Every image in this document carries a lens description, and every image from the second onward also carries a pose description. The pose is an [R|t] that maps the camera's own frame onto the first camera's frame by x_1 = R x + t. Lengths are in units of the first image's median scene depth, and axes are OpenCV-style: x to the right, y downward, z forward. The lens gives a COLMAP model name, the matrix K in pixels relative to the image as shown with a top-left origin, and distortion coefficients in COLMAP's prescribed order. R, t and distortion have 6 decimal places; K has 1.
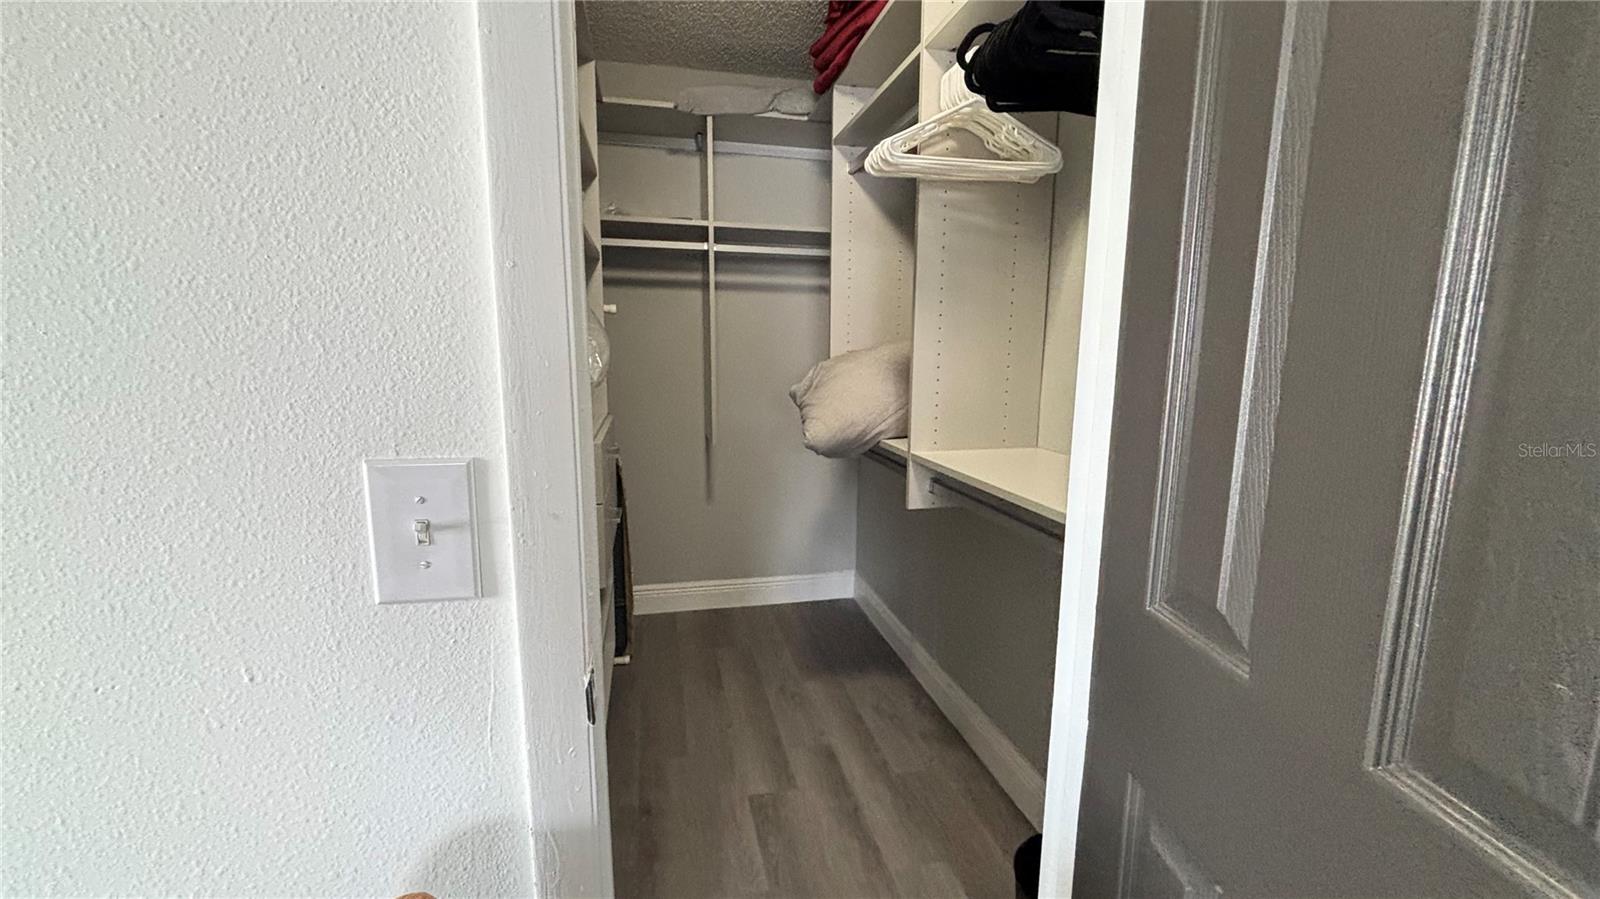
lens RADIAL K [[644.3, 0, 800.0], [0, 644.3, 449.5], [0, 0, 1]] dist [-0.007061, -0.000120]
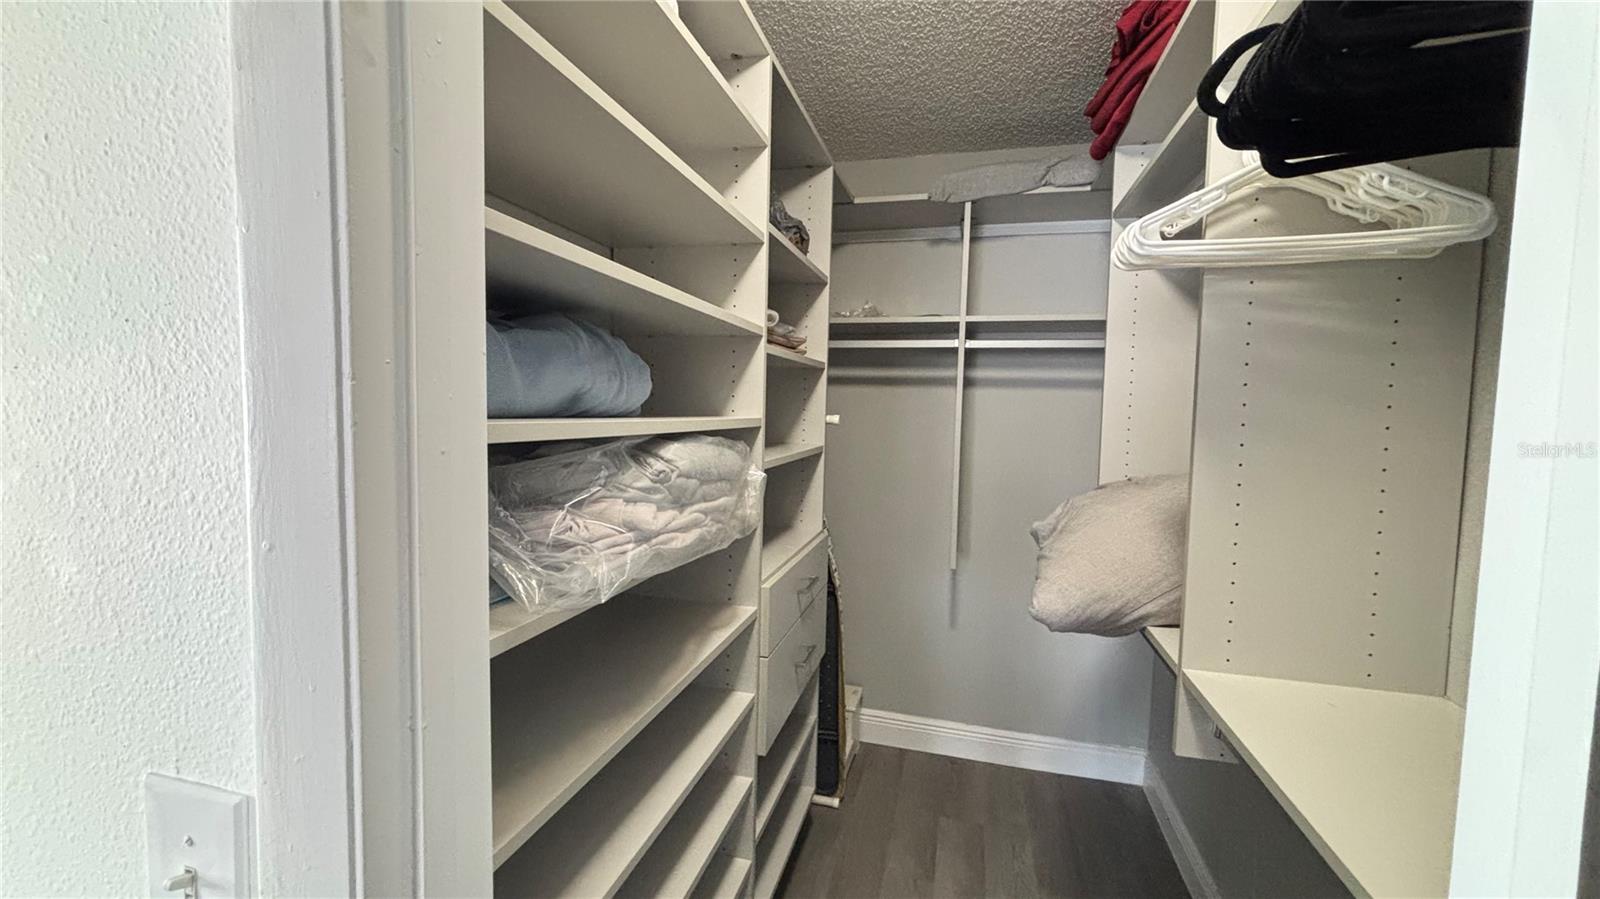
lens RADIAL K [[643.4, 0, 796.0], [0, 643.4, 444.3], [0, 0, 1]] dist [0.022584, -0.016432]
pose [[0.884872, 0.041719, -0.463962, 0.125826], [-0.091992, 0.992018, -0.086247, -0.134515], [0.456660, 0.118999, 0.881647, 0.220499]]
